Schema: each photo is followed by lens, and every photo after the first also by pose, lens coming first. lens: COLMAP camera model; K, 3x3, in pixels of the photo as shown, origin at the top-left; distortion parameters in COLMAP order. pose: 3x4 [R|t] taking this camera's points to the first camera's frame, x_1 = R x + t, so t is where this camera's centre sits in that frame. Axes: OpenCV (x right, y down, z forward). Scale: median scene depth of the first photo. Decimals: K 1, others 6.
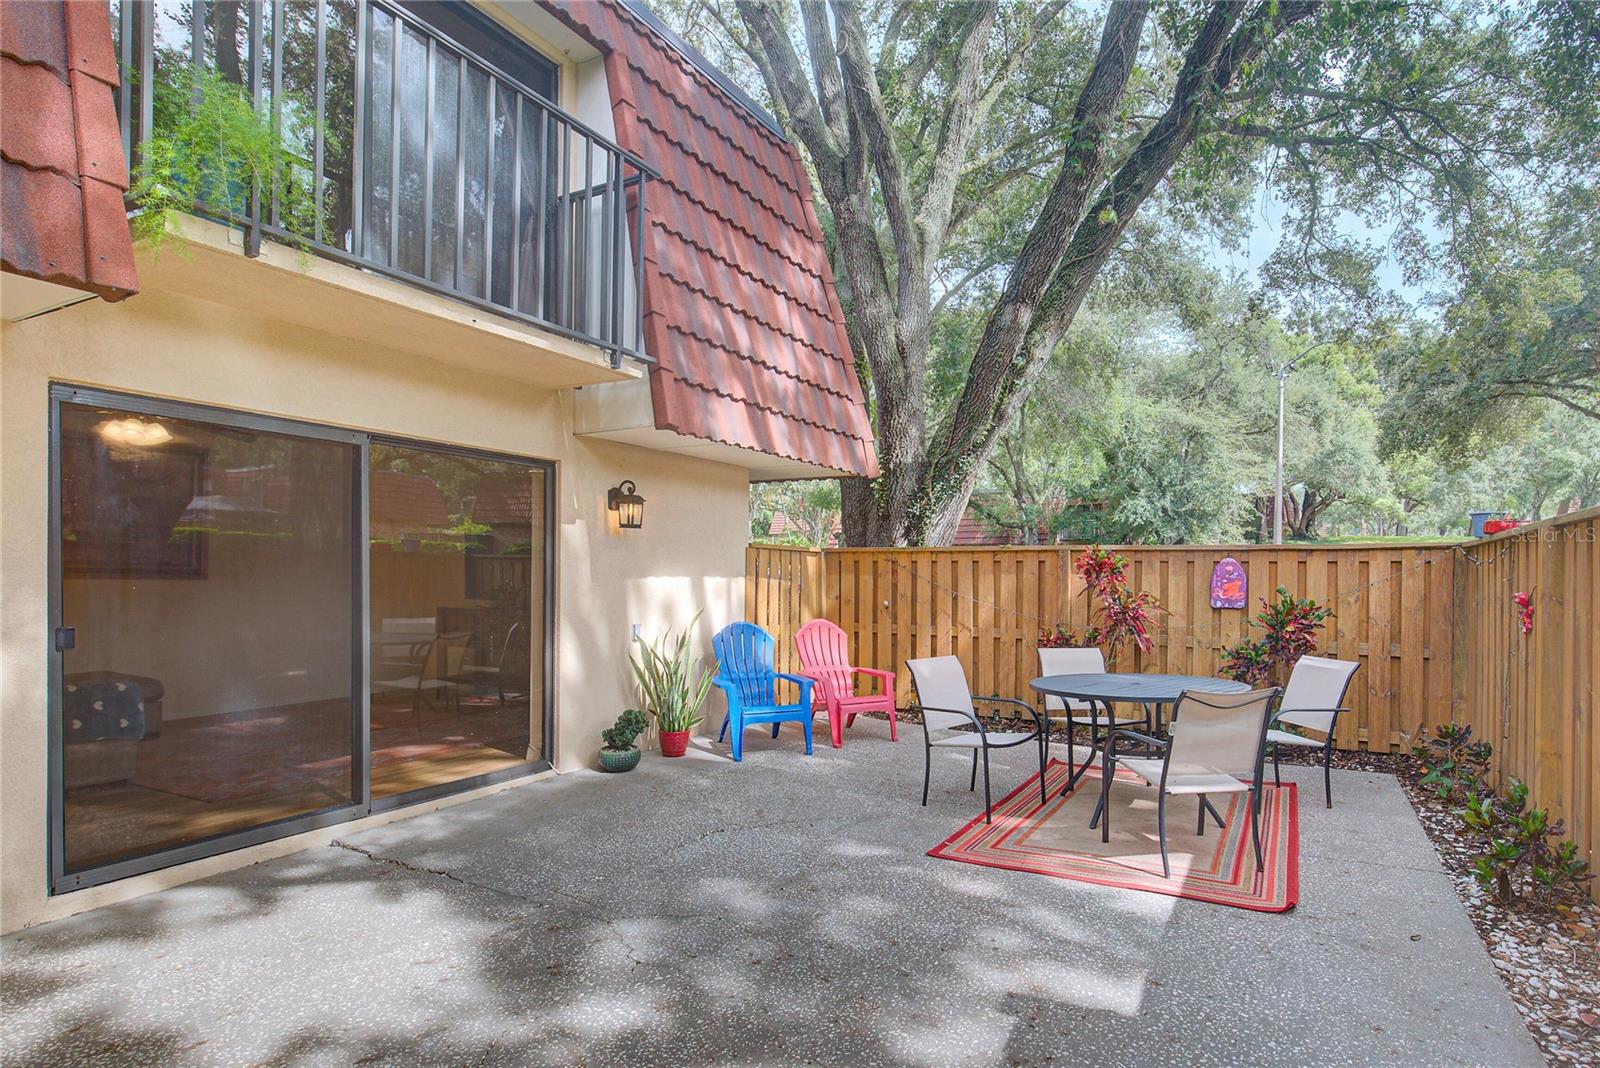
lens RADIAL K [[803.6, 0, 838.5], [0, 803.6, 581.5], [0, 0, 1]] dist [0.002528, 0.000077]
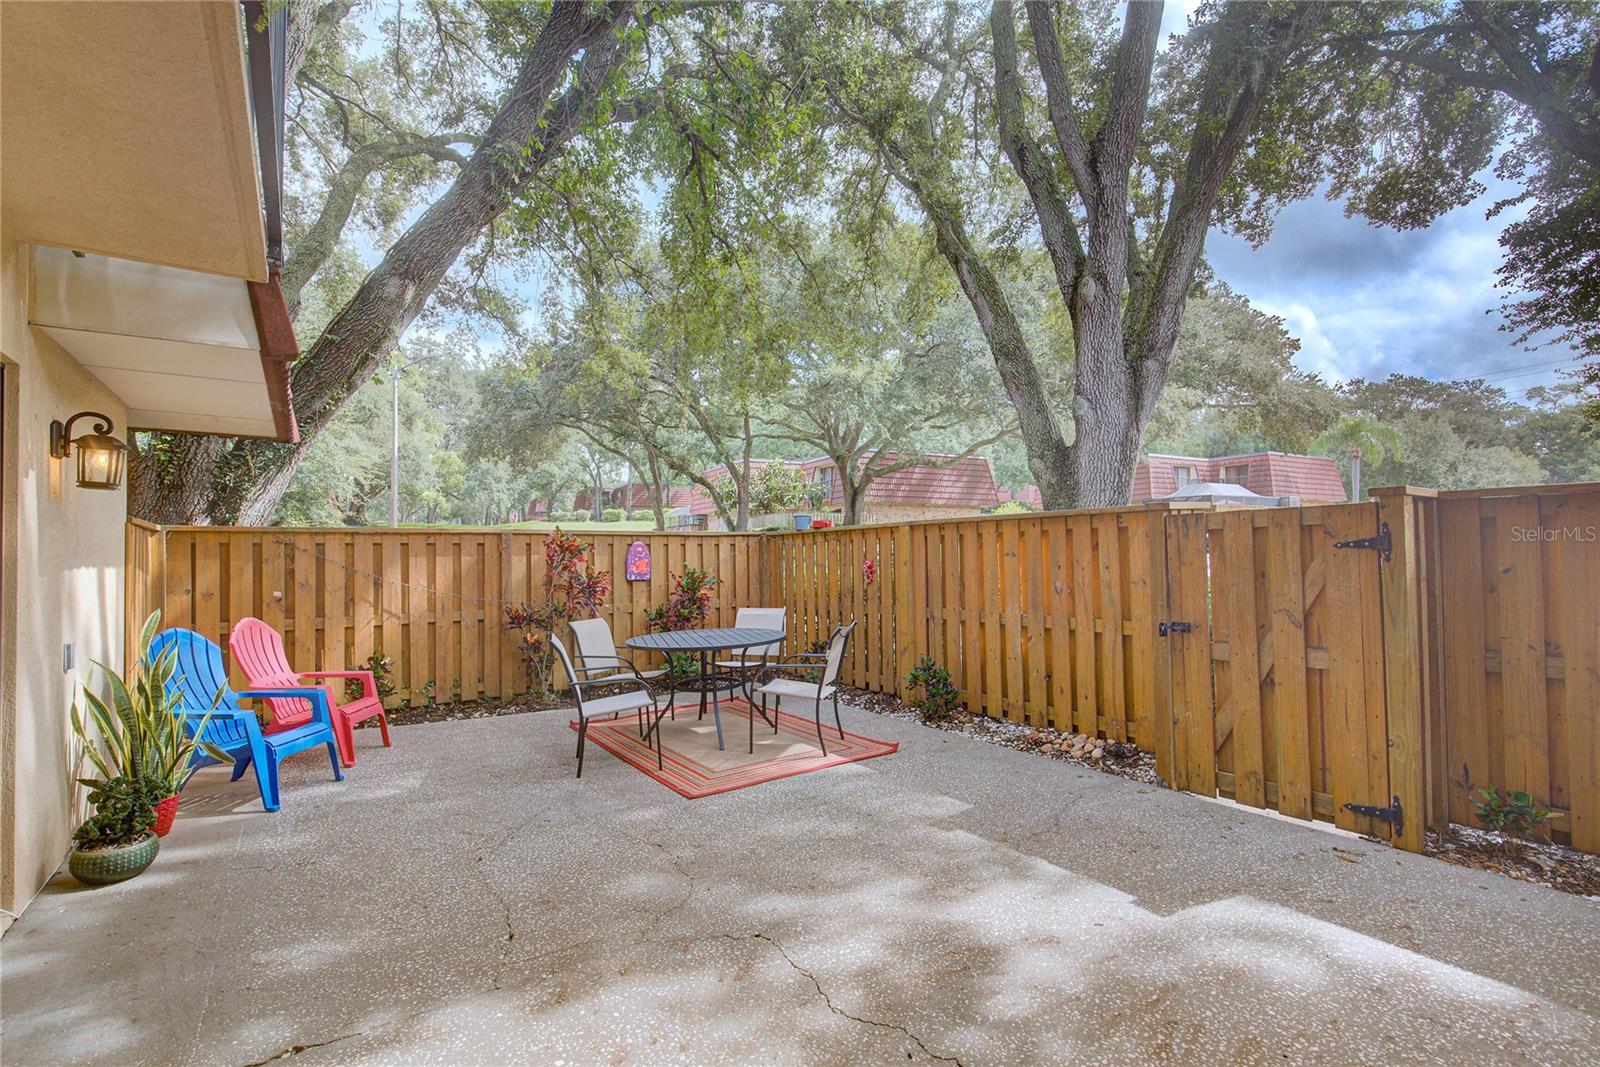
lens RADIAL K [[729.9, 0, 799.3], [0, 729.9, 555.5], [0, 0, 1]] dist [-0.001837, -0.000183]
pose [[0.468783, -0.013212, 0.883214, -0.355665], [0.021208, 0.999768, 0.003699, -0.004571], [-0.883059, 0.016997, 0.468955, 0.176866]]
